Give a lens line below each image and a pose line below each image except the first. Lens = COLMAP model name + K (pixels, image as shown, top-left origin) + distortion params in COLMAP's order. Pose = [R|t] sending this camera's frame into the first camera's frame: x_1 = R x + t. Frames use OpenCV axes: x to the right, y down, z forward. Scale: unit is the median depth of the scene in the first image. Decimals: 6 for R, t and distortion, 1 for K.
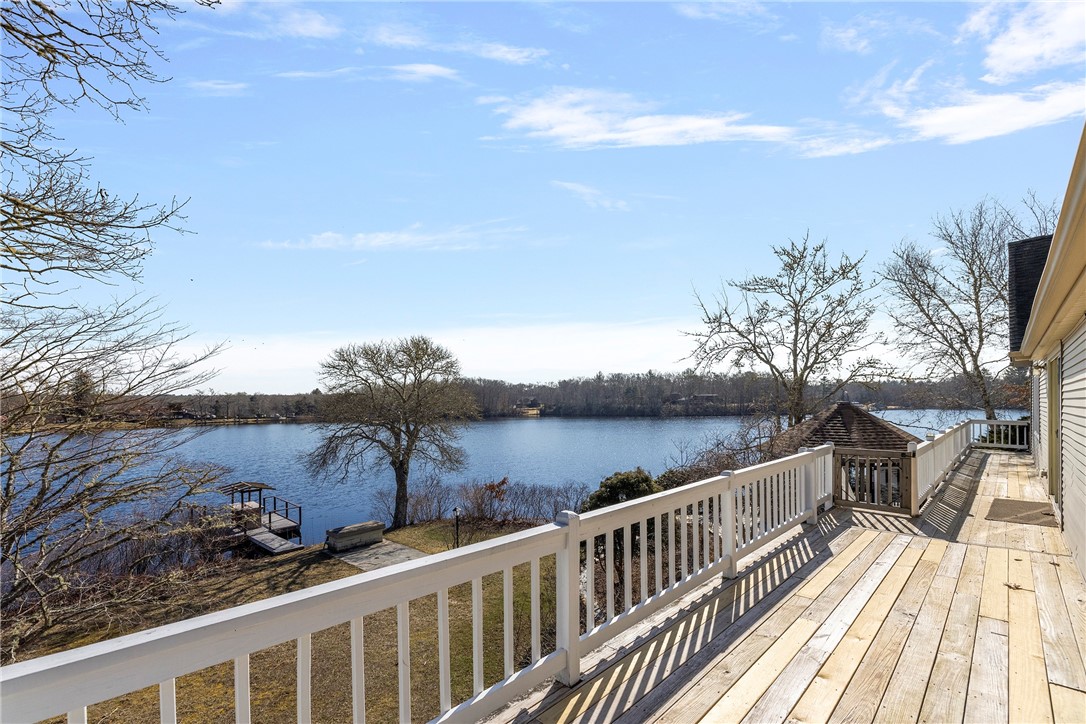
lens RADIAL K [[485.0, 0, 539.0], [0, 485.0, 398.9], [0, 0, 1]] dist [-0.000068, -0.000270]
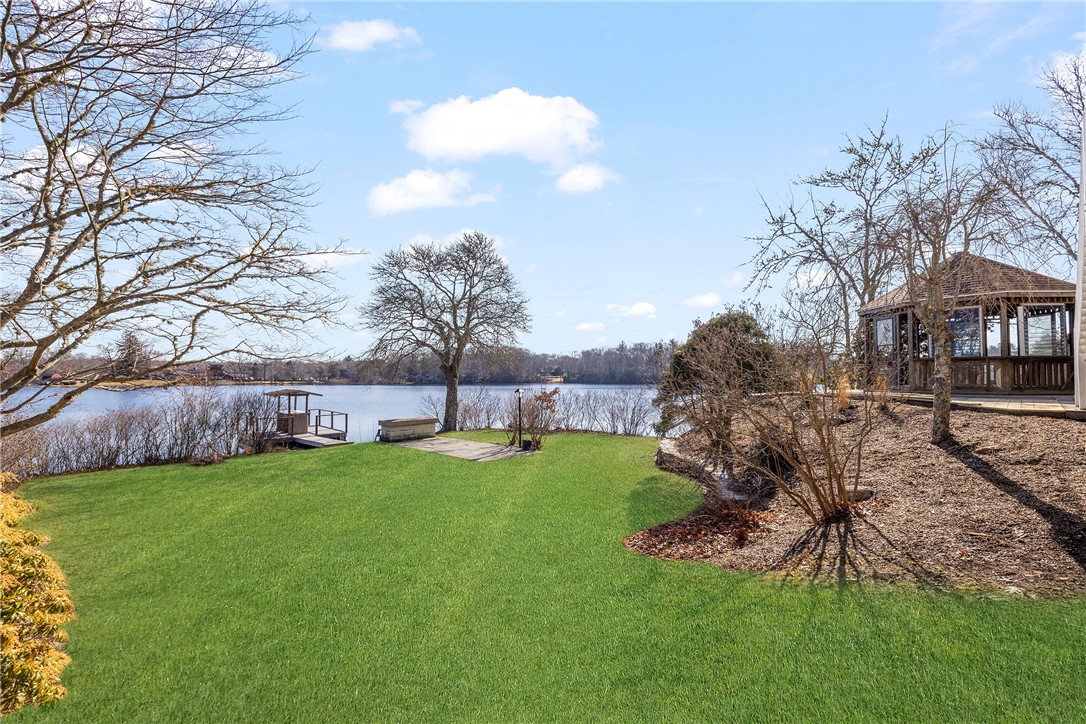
lens RADIAL K [[471.5, 0, 543.0], [0, 471.5, 362.0], [0, 0, 1]] dist [0.000003, 0.000062]
pose [[0.999389, 0.004331, -0.034679, -0.066676], [-0.005241, 0.999644, -0.026178, 0.141711], [0.034553, 0.026344, 0.999056, 0.065991]]
